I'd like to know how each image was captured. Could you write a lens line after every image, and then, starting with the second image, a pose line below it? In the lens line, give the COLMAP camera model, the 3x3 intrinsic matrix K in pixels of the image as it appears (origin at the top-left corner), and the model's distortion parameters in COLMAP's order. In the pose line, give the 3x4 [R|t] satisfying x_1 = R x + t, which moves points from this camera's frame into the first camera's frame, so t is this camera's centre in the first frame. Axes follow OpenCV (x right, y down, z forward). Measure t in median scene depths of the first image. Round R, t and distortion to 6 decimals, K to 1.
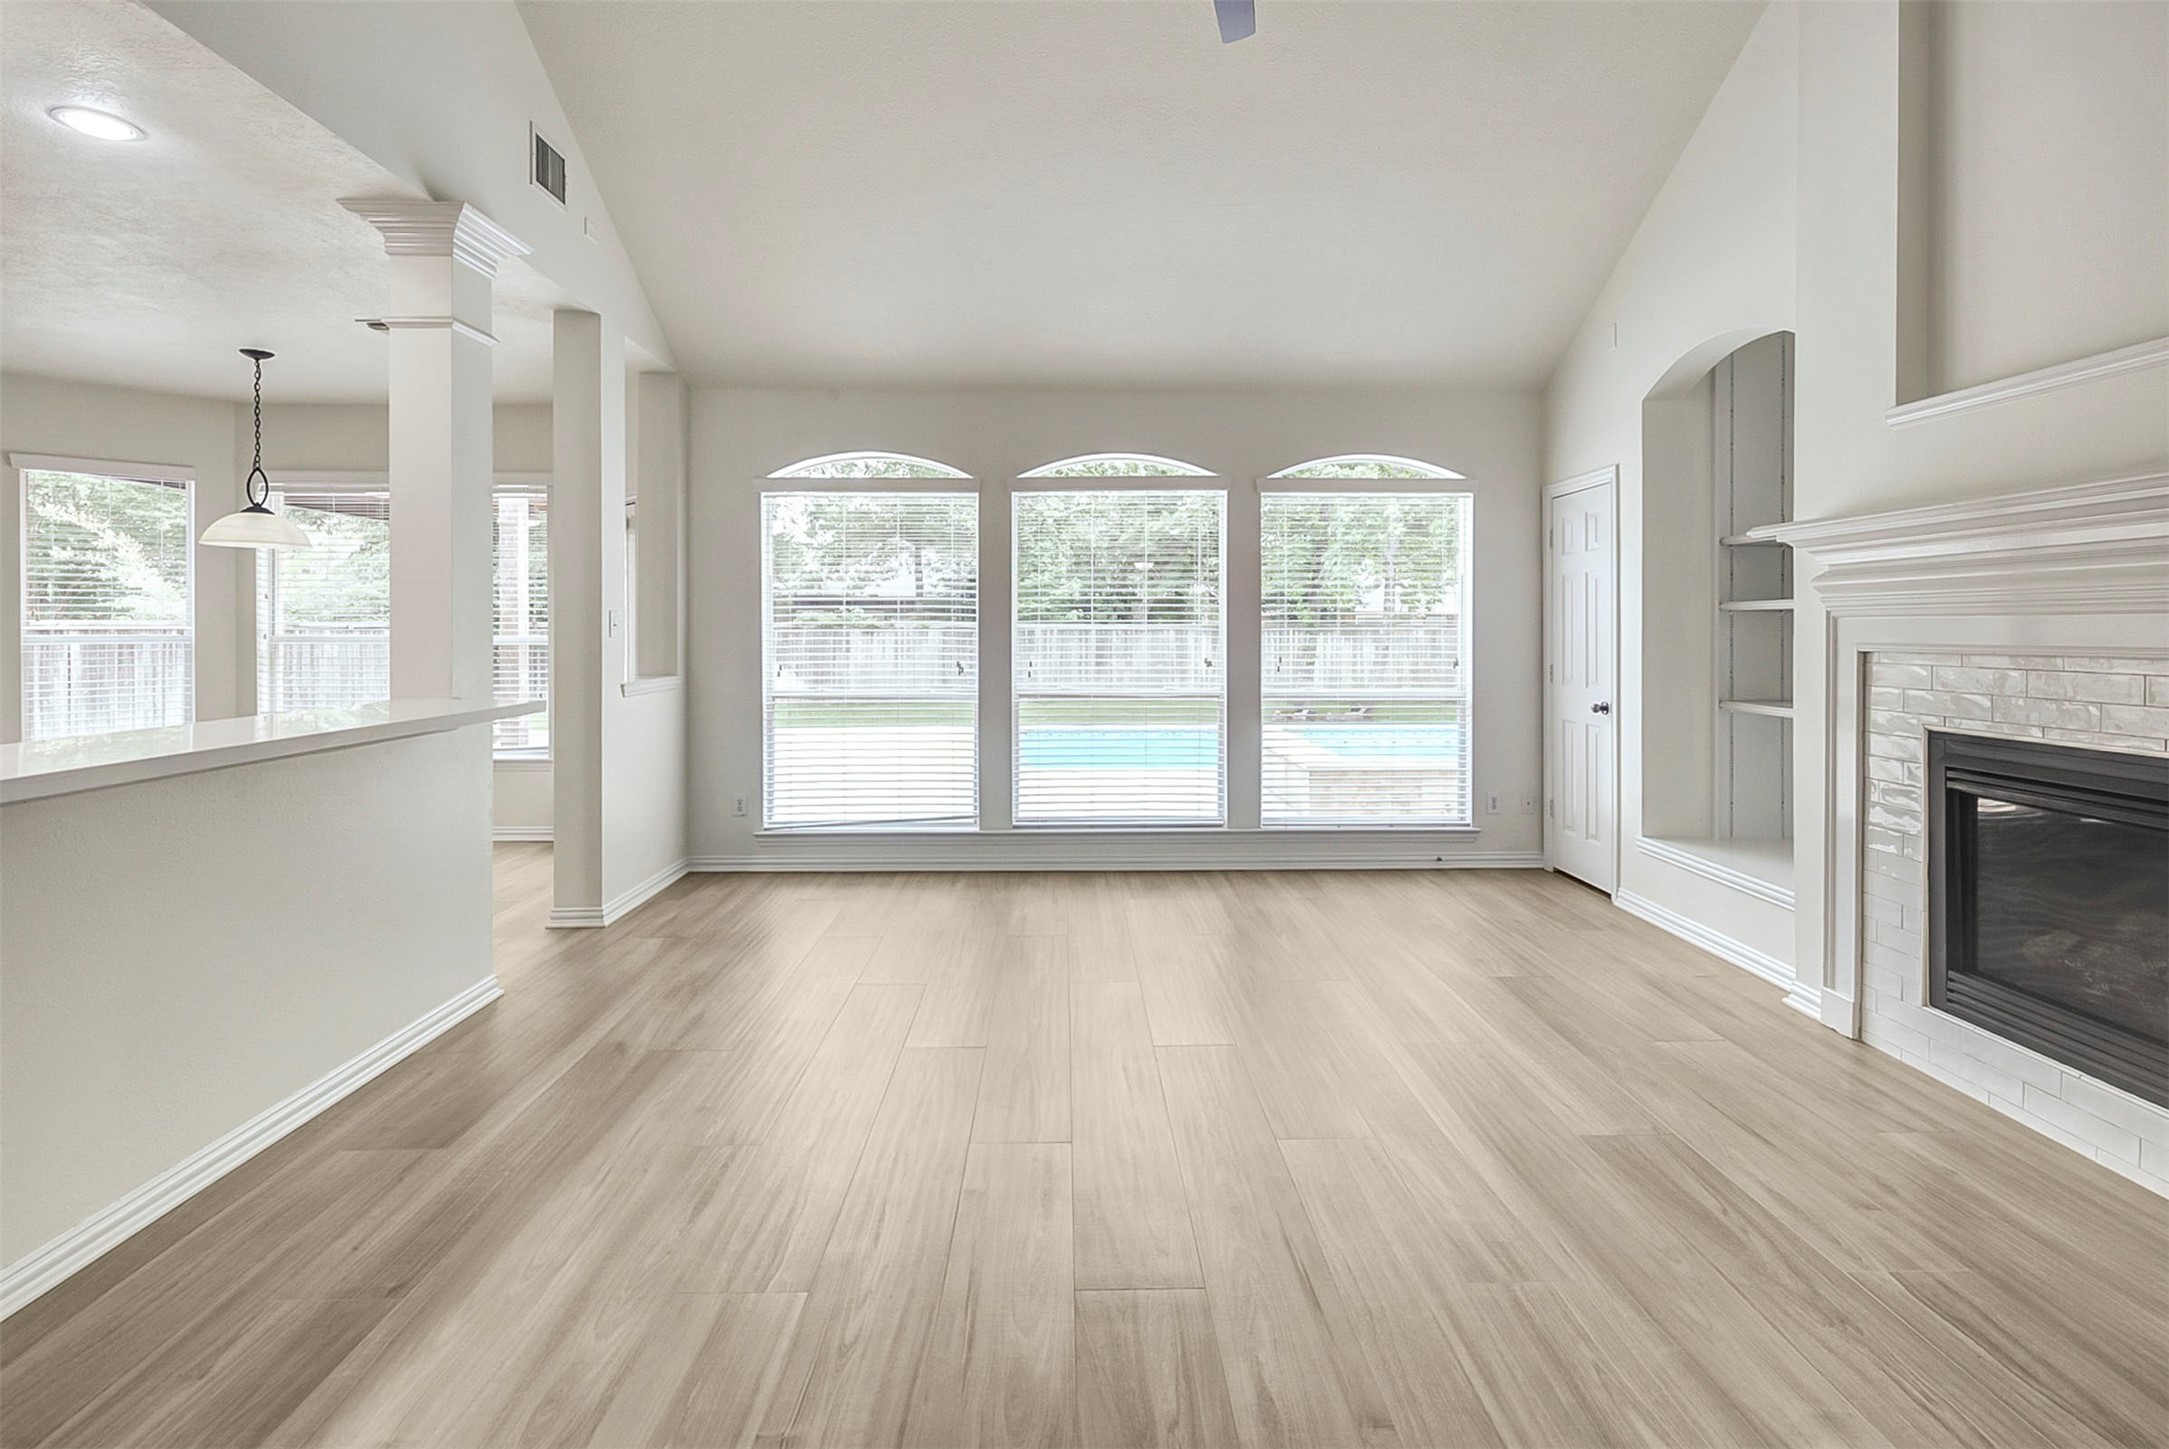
lens RADIAL K [[1060.4, 0, 1093.0], [0, 1060.4, 617.9], [0, 0, 1]] dist [-0.002095, -0.000159]
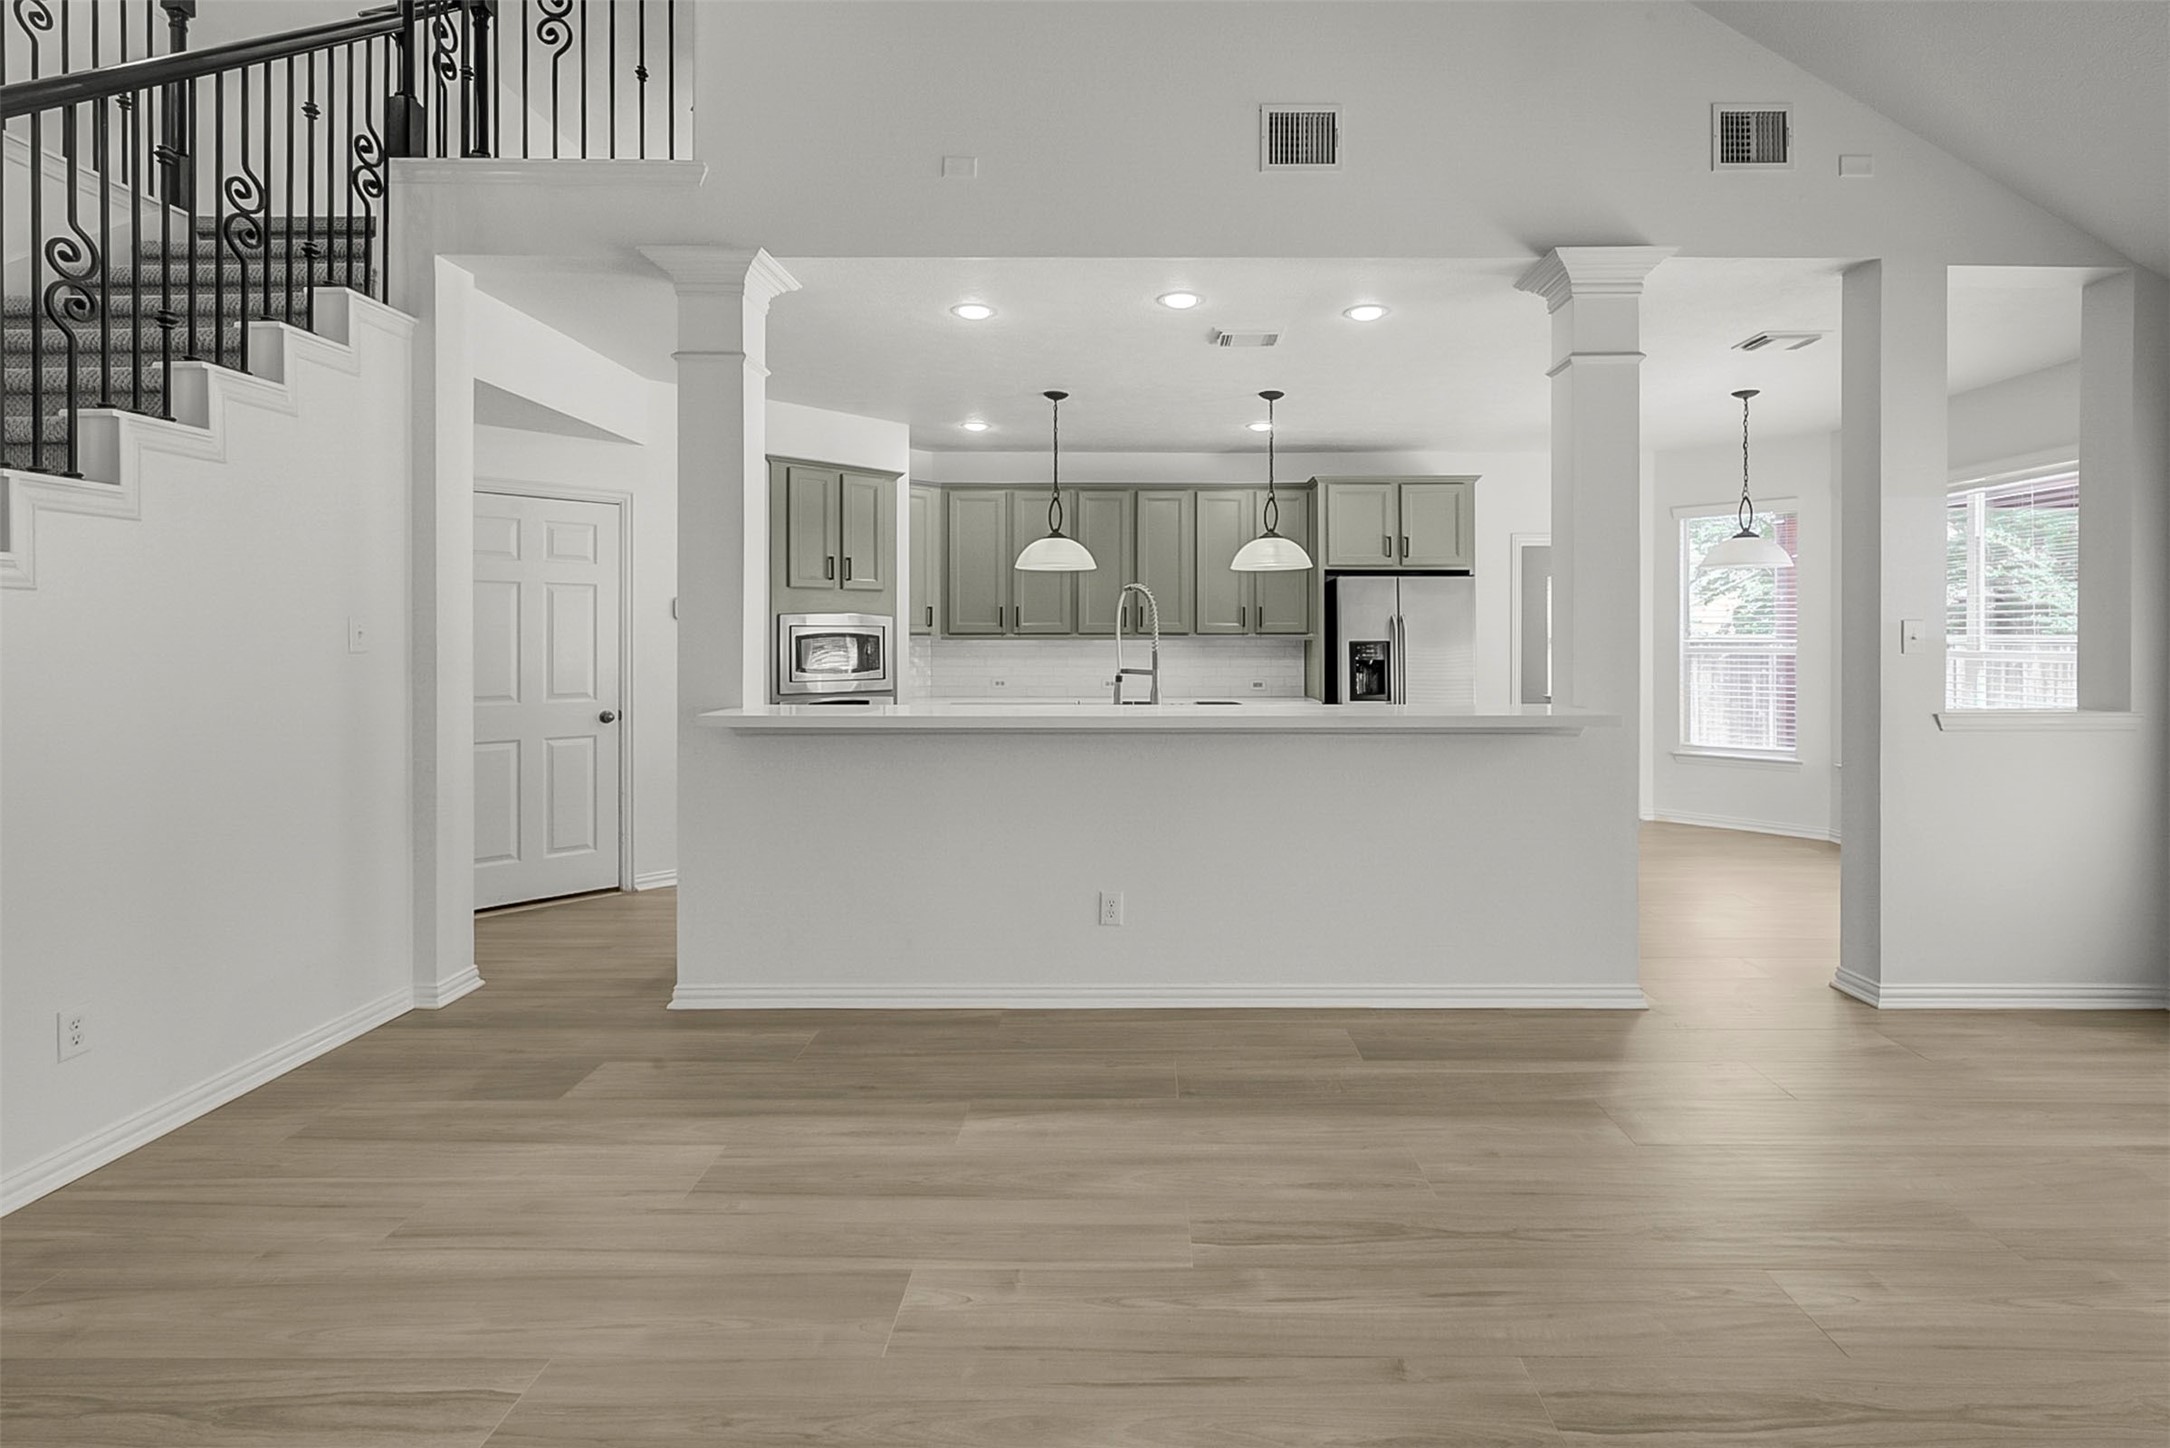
lens RADIAL K [[987.7, 0, 1085.6], [0, 987.7, 639.2], [0, 0, 1]] dist [0.000027, 0.000278]
pose [[-0.054523, 0.002600, -0.998509, 0.354870], [0.008269, 0.999963, 0.002153, -0.000828], [0.998478, -0.008140, -0.054542, 0.461768]]
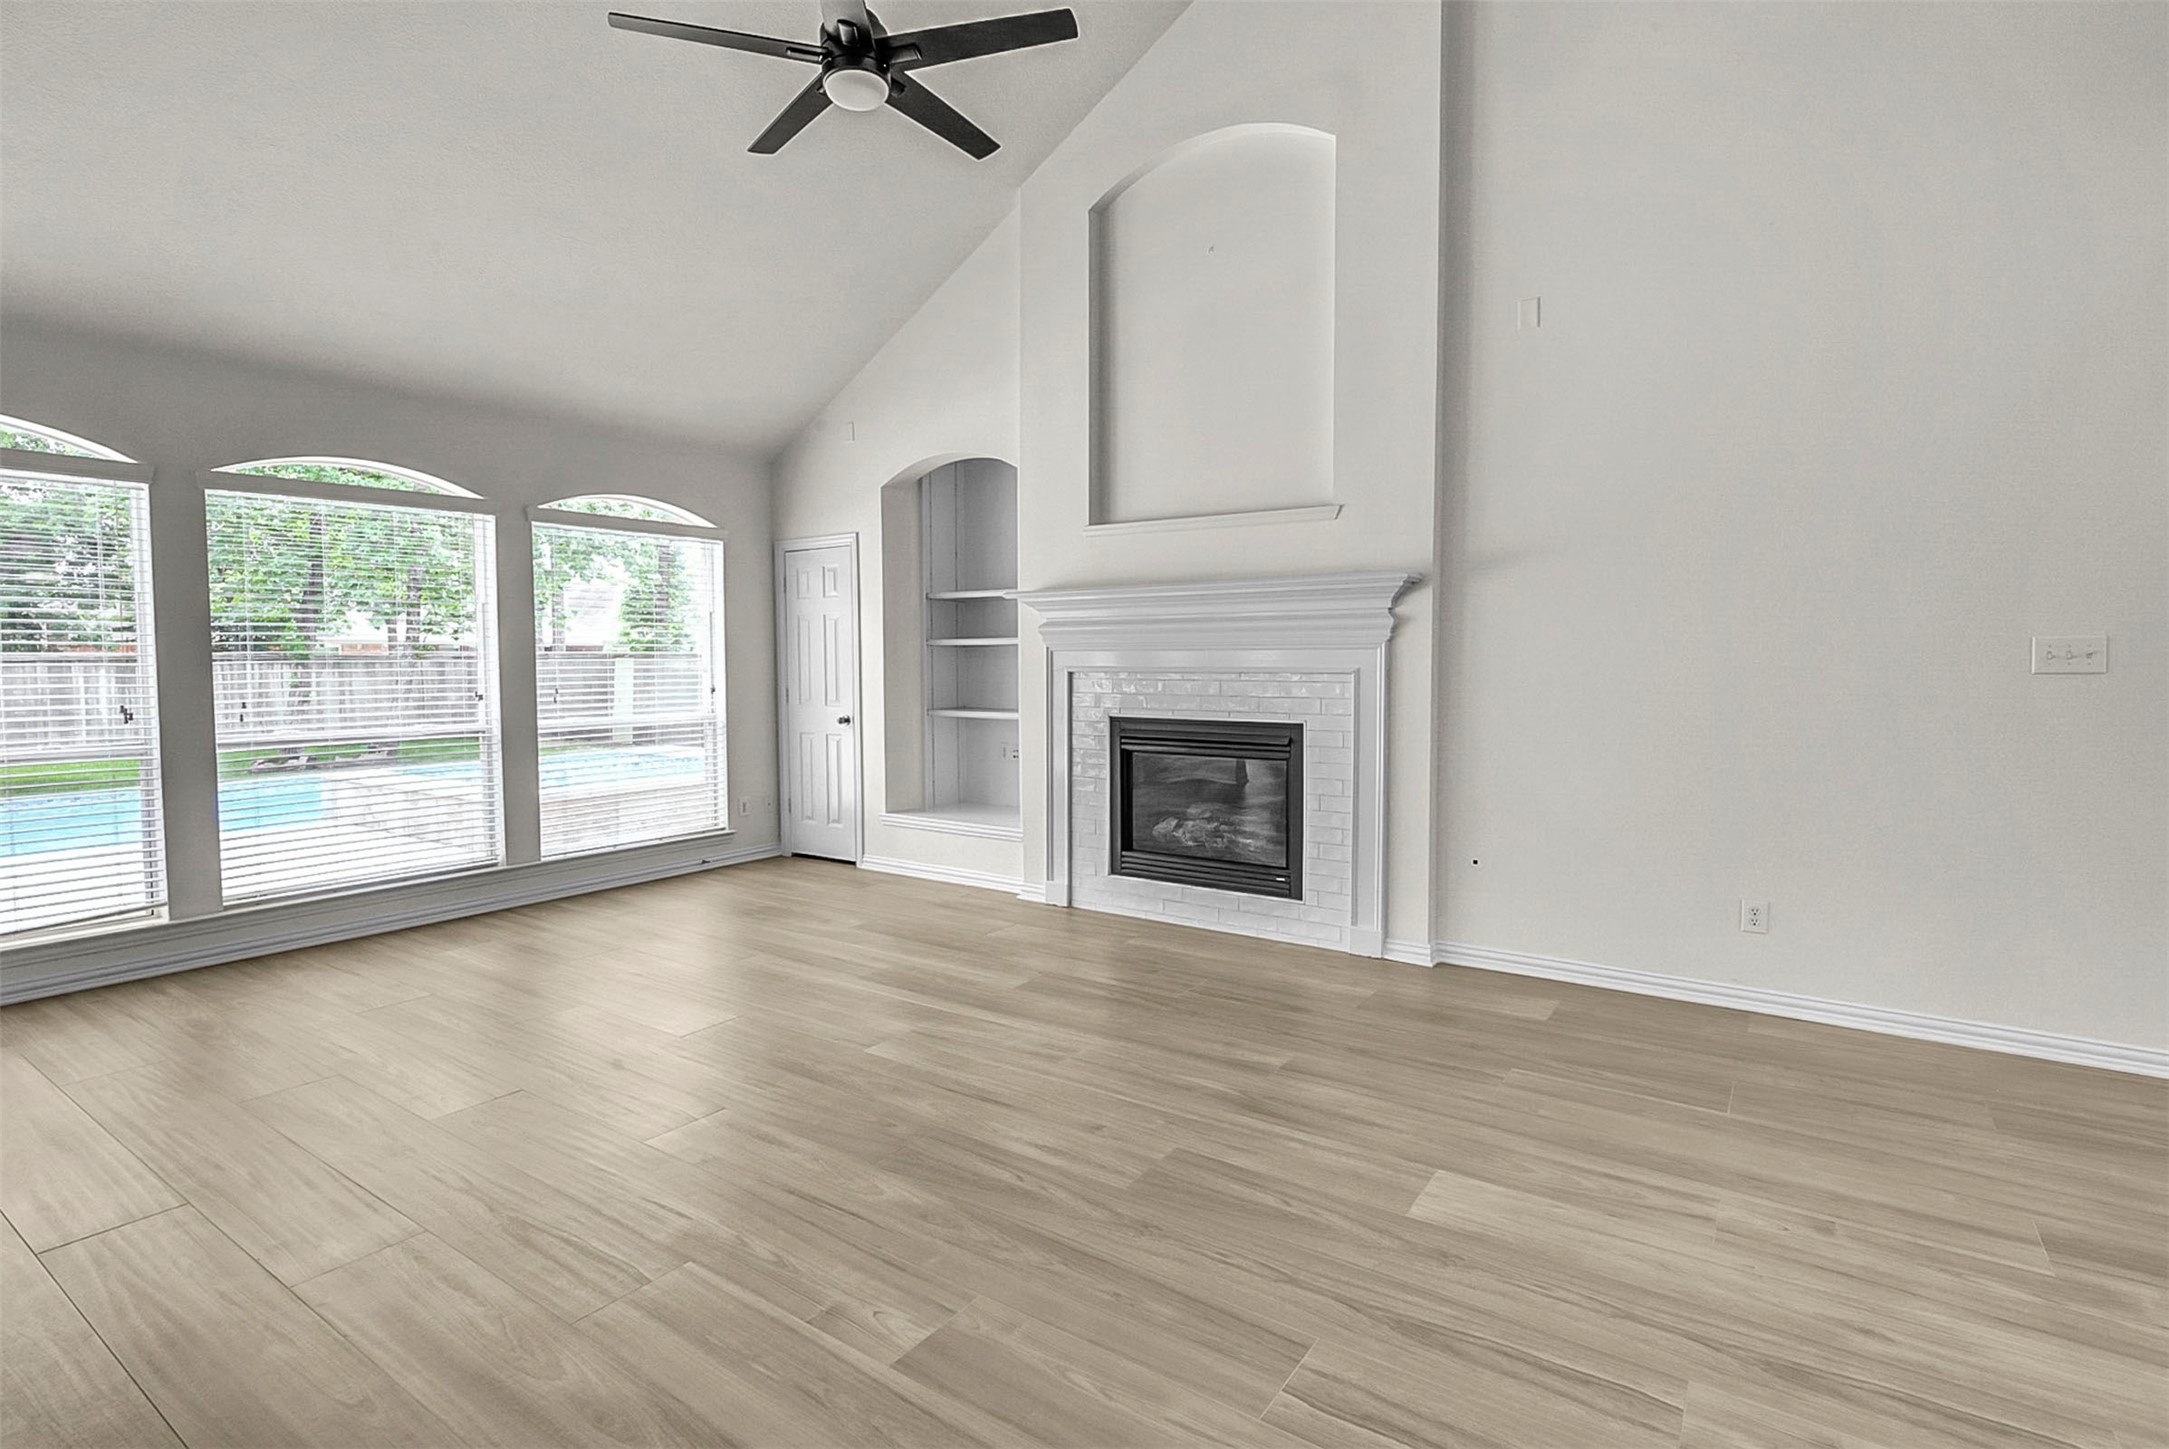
lens RADIAL K [[1049.1, 0, 1077.1], [0, 1049.1, 664.6], [0, 0, 1]] dist [-0.001466, -0.000181]
pose [[0.592427, -0.006385, 0.805599, -0.439432], [-0.004454, 0.999927, 0.011200, 0.001565], [-0.805612, -0.010223, 0.592356, 0.017583]]
